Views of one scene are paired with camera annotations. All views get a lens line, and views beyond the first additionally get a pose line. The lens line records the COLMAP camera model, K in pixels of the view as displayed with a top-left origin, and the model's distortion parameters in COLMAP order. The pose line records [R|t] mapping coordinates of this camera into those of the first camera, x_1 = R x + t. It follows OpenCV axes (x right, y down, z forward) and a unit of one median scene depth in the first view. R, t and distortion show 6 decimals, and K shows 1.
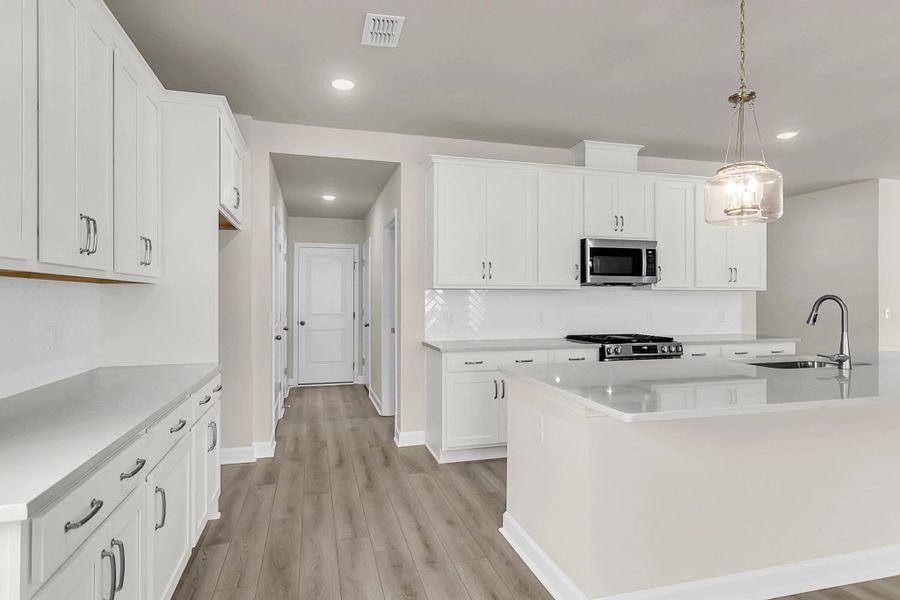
lens RADIAL K [[481.1, 0, 440.5], [0, 481.1, 298.6], [0, 0, 1]] dist [0.013450, 0.000370]
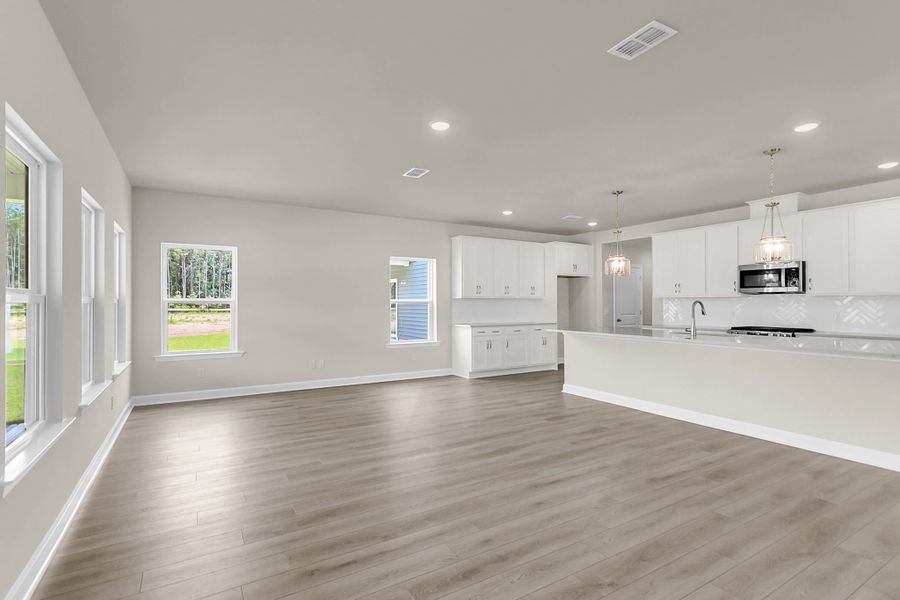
lens RADIAL K [[426.0, 0, 447.9], [0, 426.0, 301.9], [0, 0, 1]] dist [0.003624, 0.000627]
pose [[0.273821, -0.003958, -0.961772, 1.395703], [0.002051, 0.999992, -0.003531, 0.000375], [0.961778, -0.001006, 0.273827, -0.326299]]
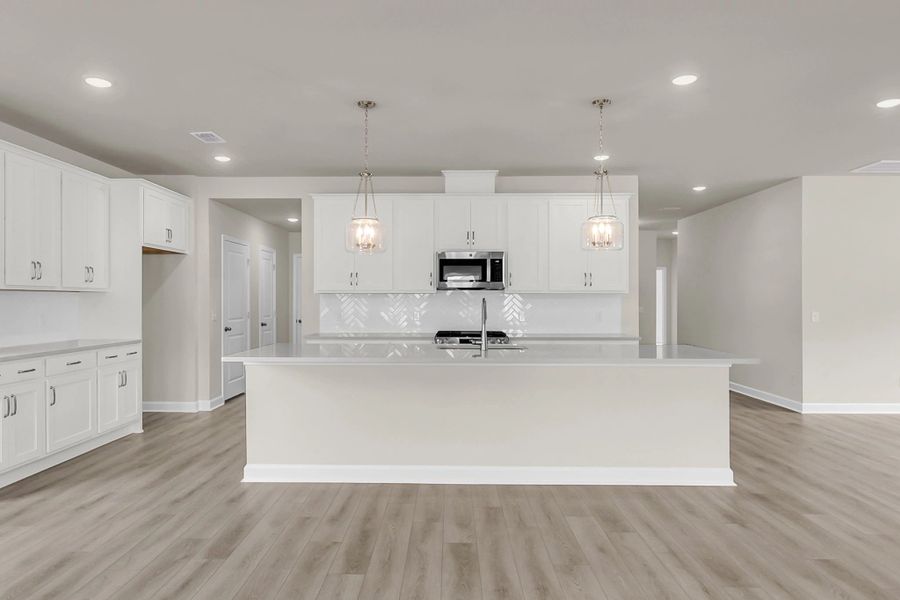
lens RADIAL K [[551.3, 0, 437.4], [0, 551.3, 300.3], [0, 0, 1]] dist [0.001677, 0.000685]
pose [[0.958633, 0.000659, -0.284643, 0.694848], [-0.000546, 1.000000, 0.000477, -0.001782], [0.284643, -0.000302, 0.958634, -0.344584]]
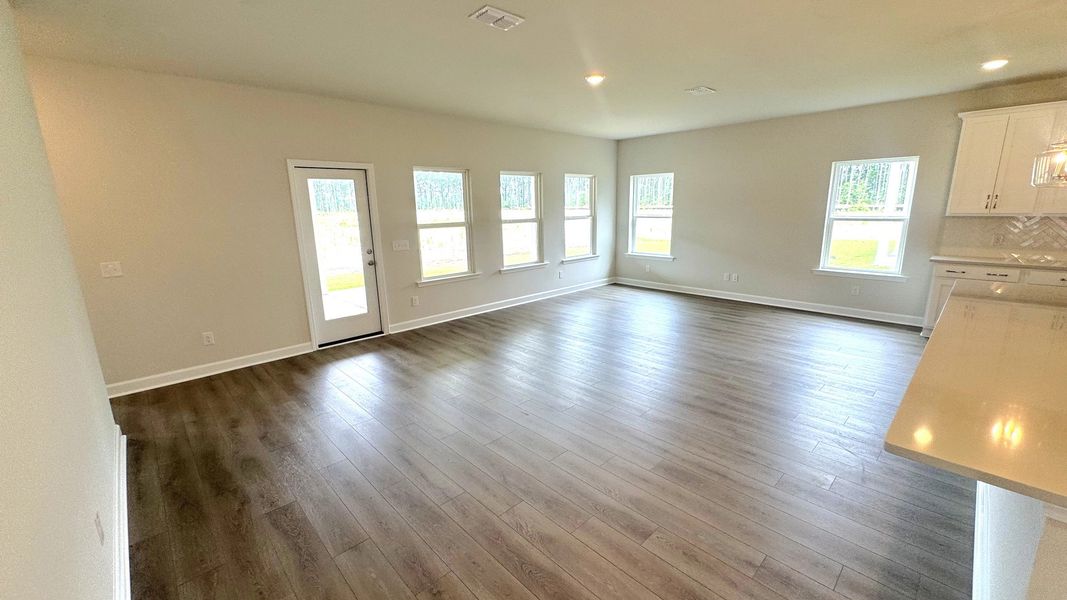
lens RADIAL K [[427.7, 0, 535.5], [0, 427.7, 299.6], [0, 0, 1]] dist [-0.000863, -0.000552]
pose [[-0.875234, 0.121908, -0.468085, 1.237657], [0.018313, 0.975377, 0.219783, -0.072440], [0.483353, 0.183790, -0.855916, 0.681088]]
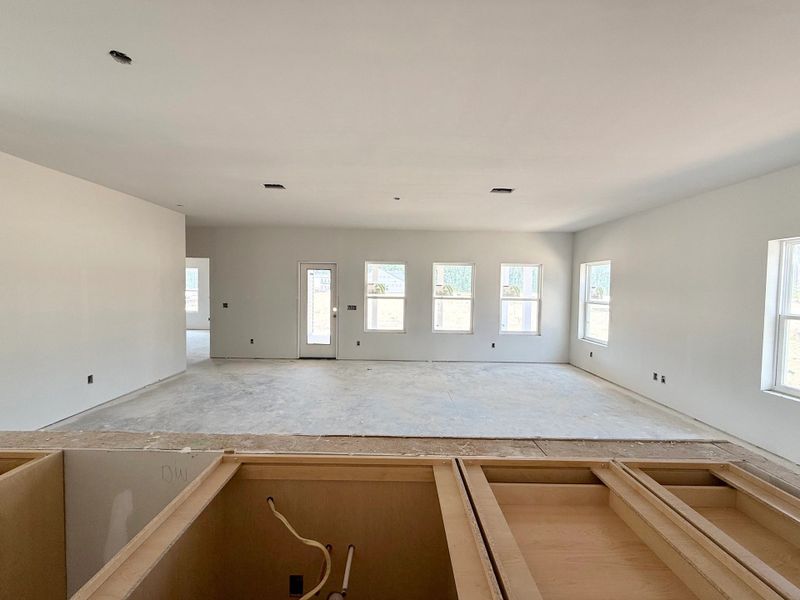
lens RADIAL K [[320.6, 0, 400.0], [0, 320.6, 300.0], [0, 0, 1]] dist [0.011182, 0.000109]
pose [[-0.968128, -0.024374, 0.249265, 0.389774], [-0.016557, 0.999305, 0.033408, -0.051930], [-0.249906, 0.028216, -0.967859, 0.840391]]
